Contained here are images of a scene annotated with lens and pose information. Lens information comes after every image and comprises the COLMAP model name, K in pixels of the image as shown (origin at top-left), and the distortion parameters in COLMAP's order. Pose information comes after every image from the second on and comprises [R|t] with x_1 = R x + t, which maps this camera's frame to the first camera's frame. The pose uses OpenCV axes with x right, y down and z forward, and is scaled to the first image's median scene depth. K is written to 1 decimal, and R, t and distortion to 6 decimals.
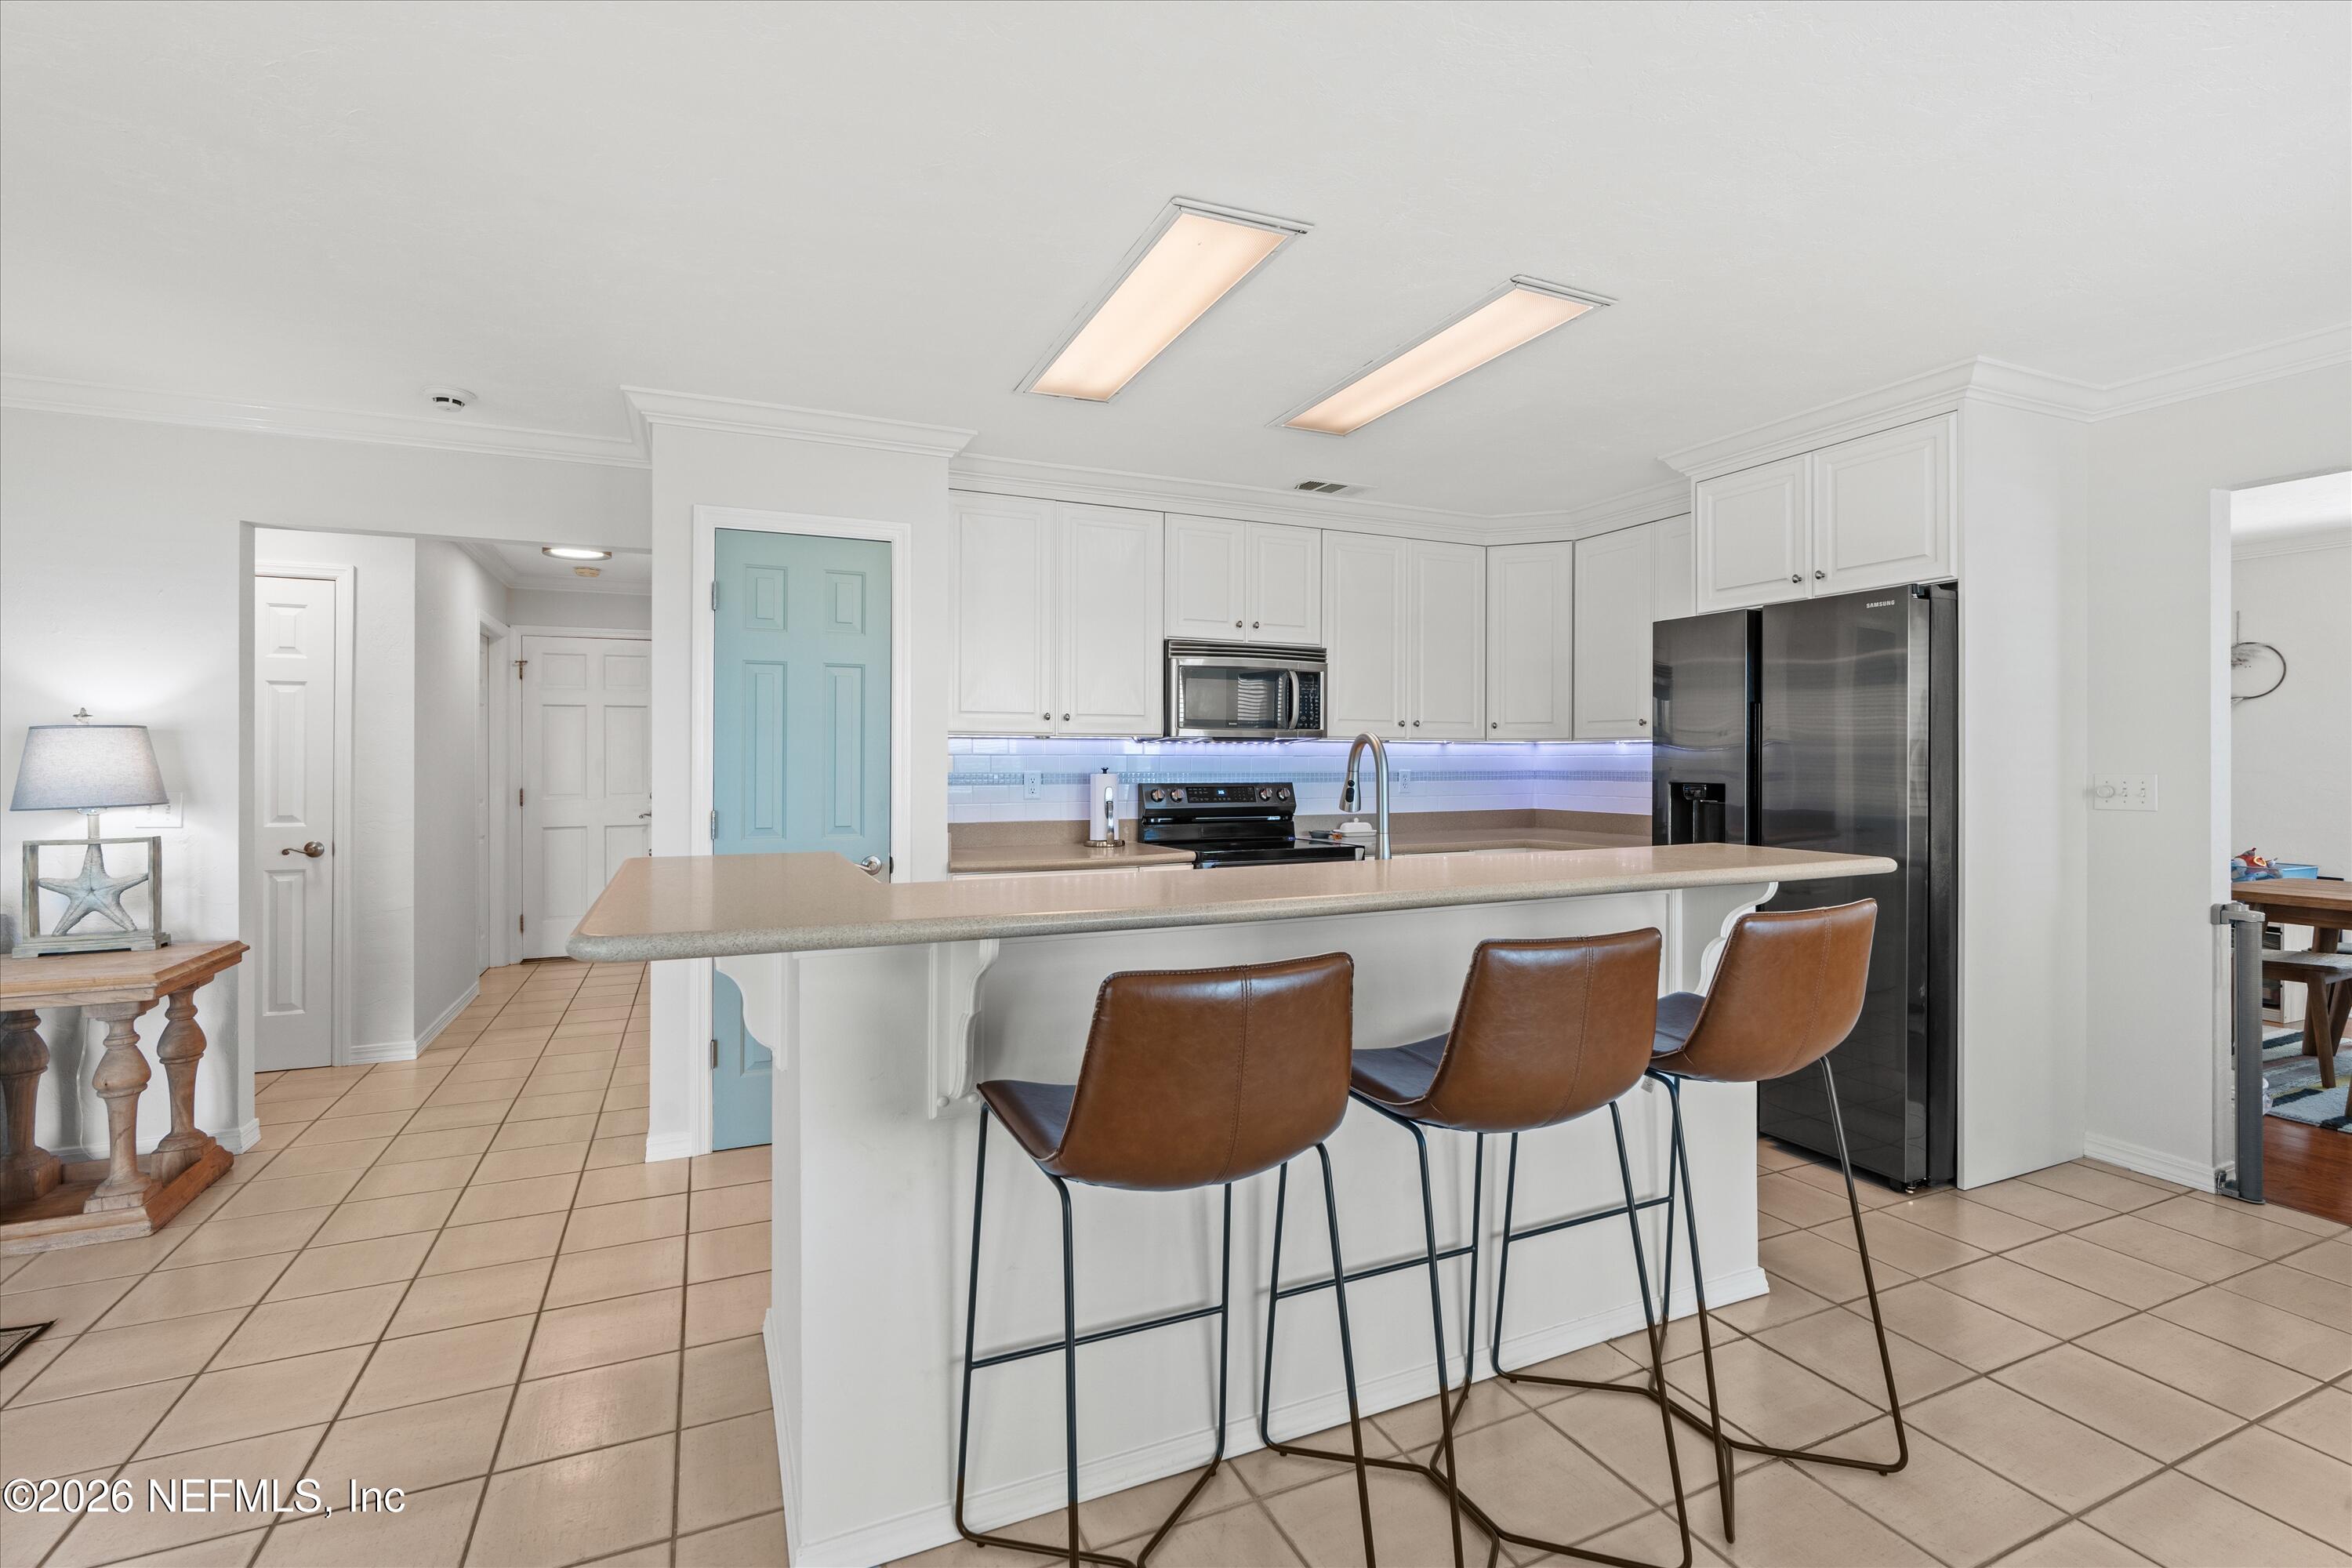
lens RADIAL K [[1048.0, 0, 1178.8], [0, 1048.0, 759.2], [0, 0, 1]] dist [-0.003085, -0.000277]
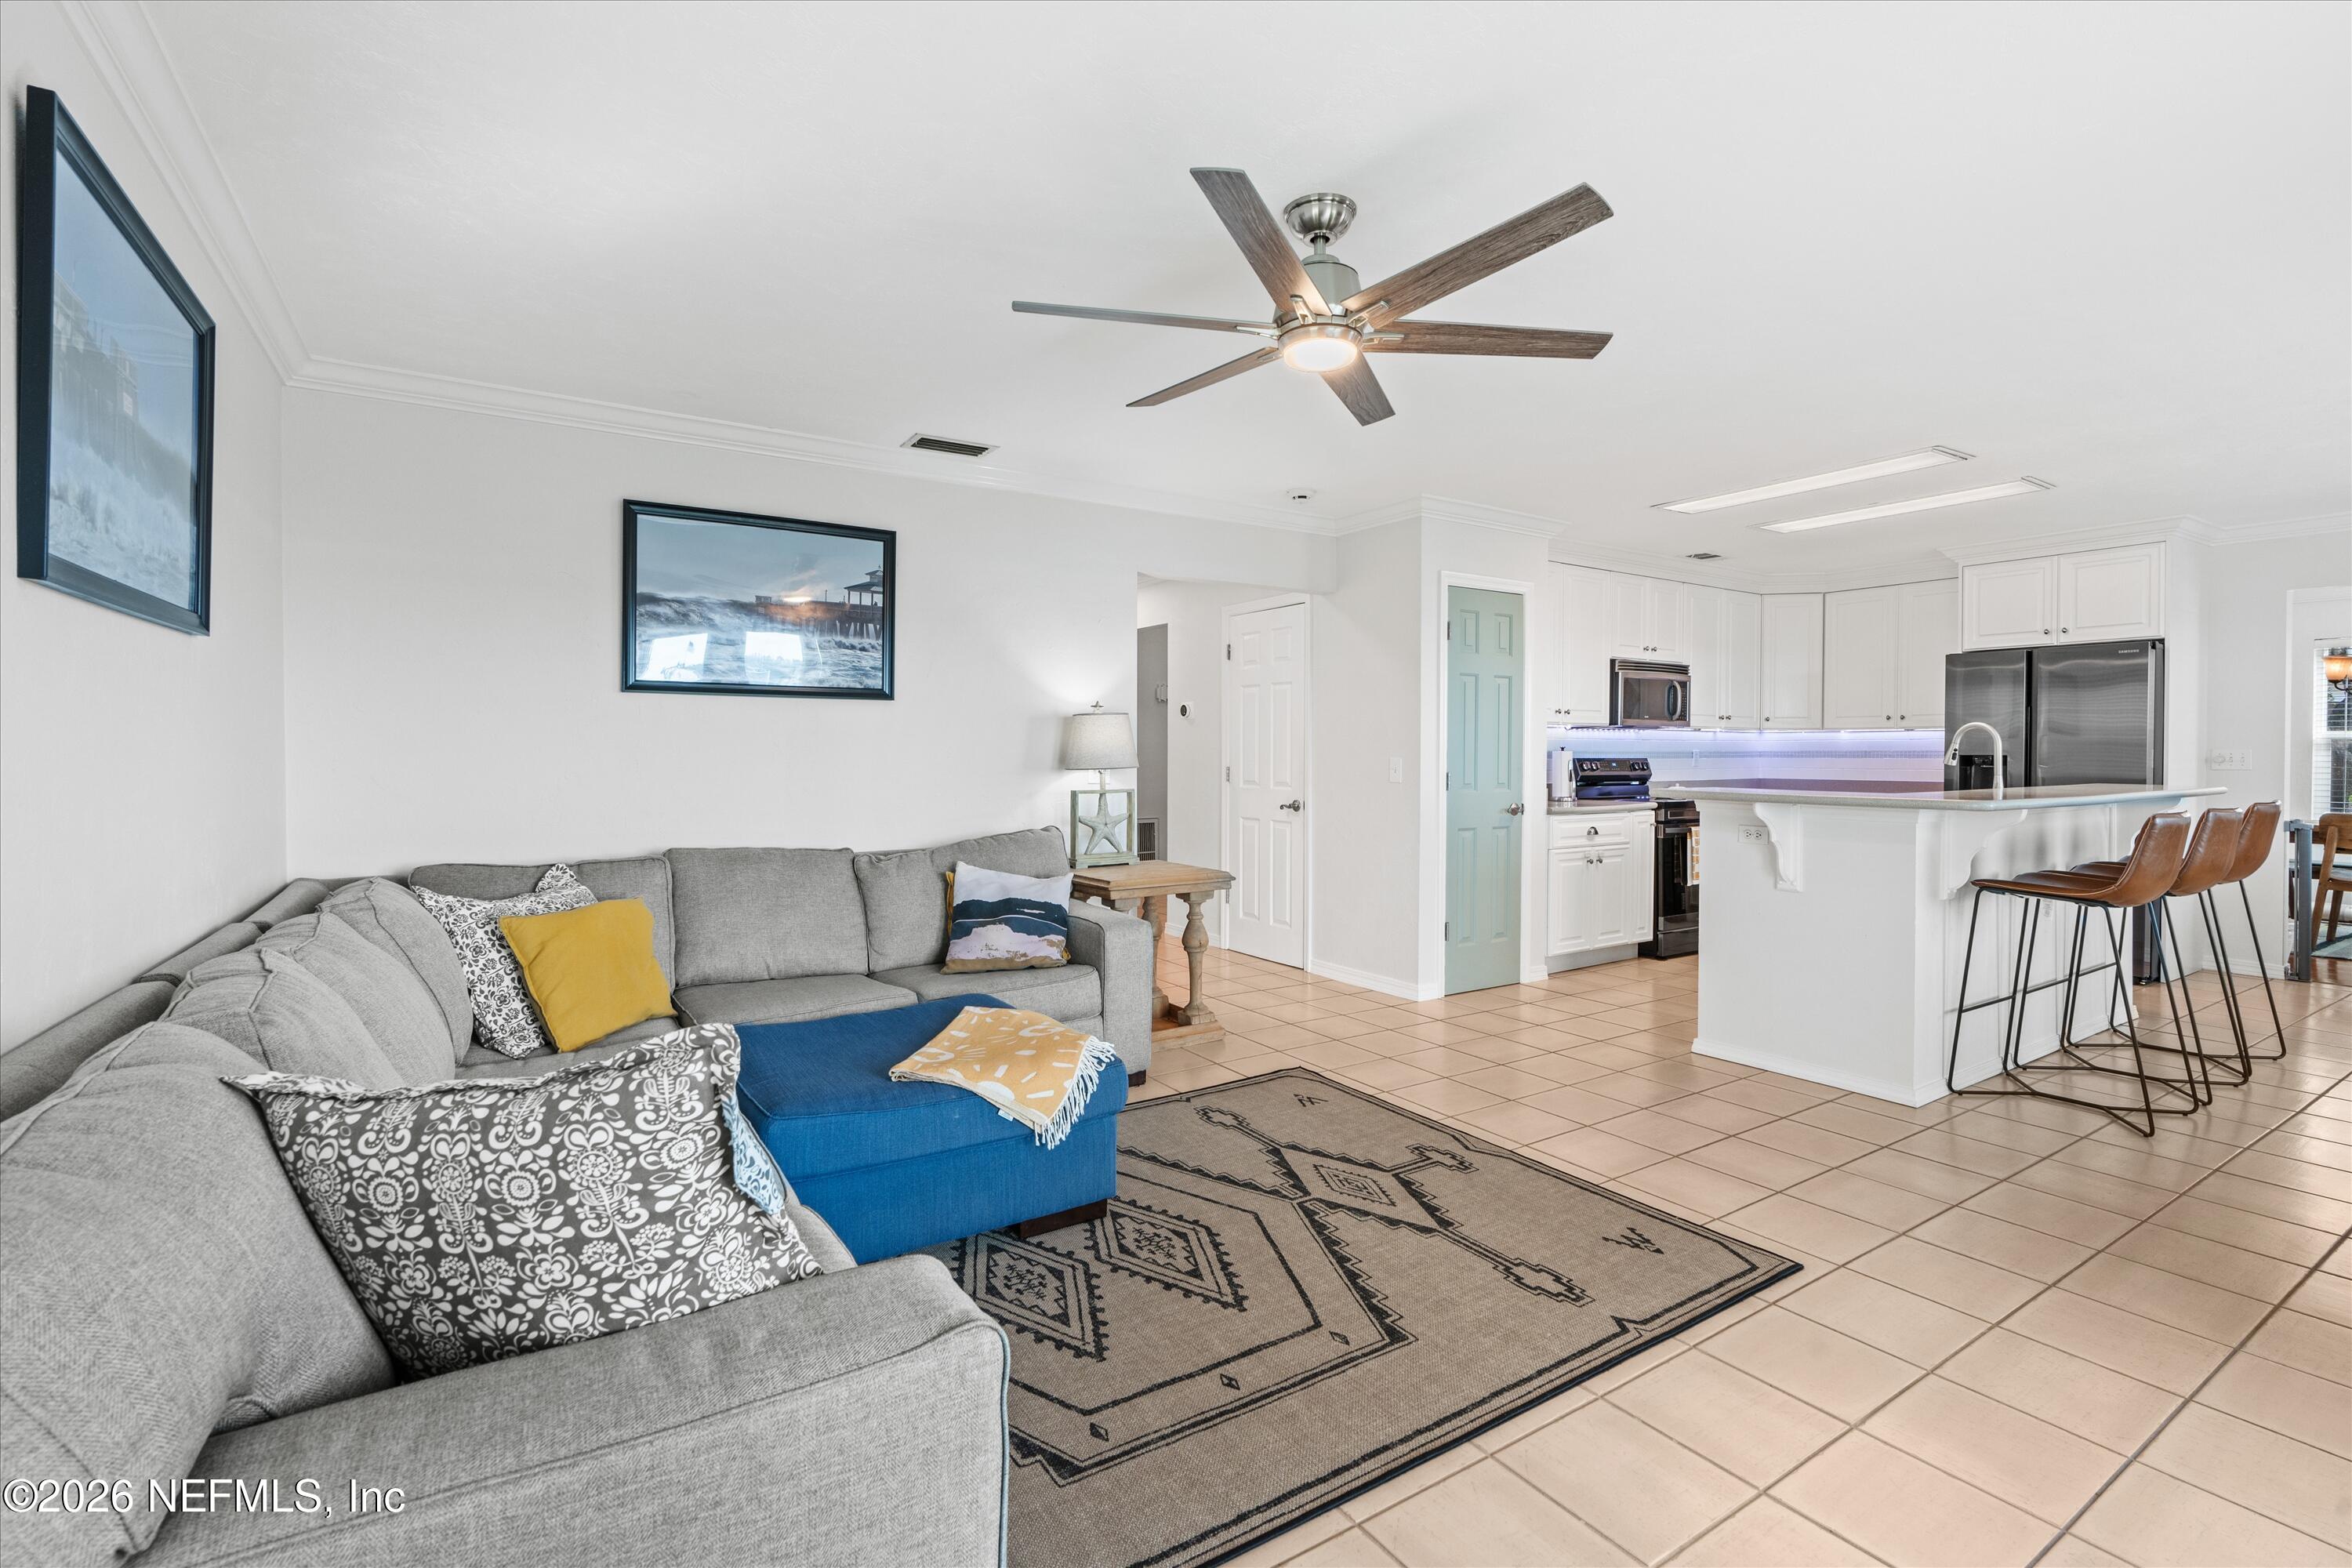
lens RADIAL K [[1056.9, 0, 1174.2], [0, 1056.9, 753.7], [0, 0, 1]] dist [0.002104, 0.000486]
pose [[0.988145, 0.001055, 0.153522, -0.924080], [-0.001415, 0.999996, 0.002241, 0.016952], [-0.153520, -0.002432, 0.988143, -0.396689]]
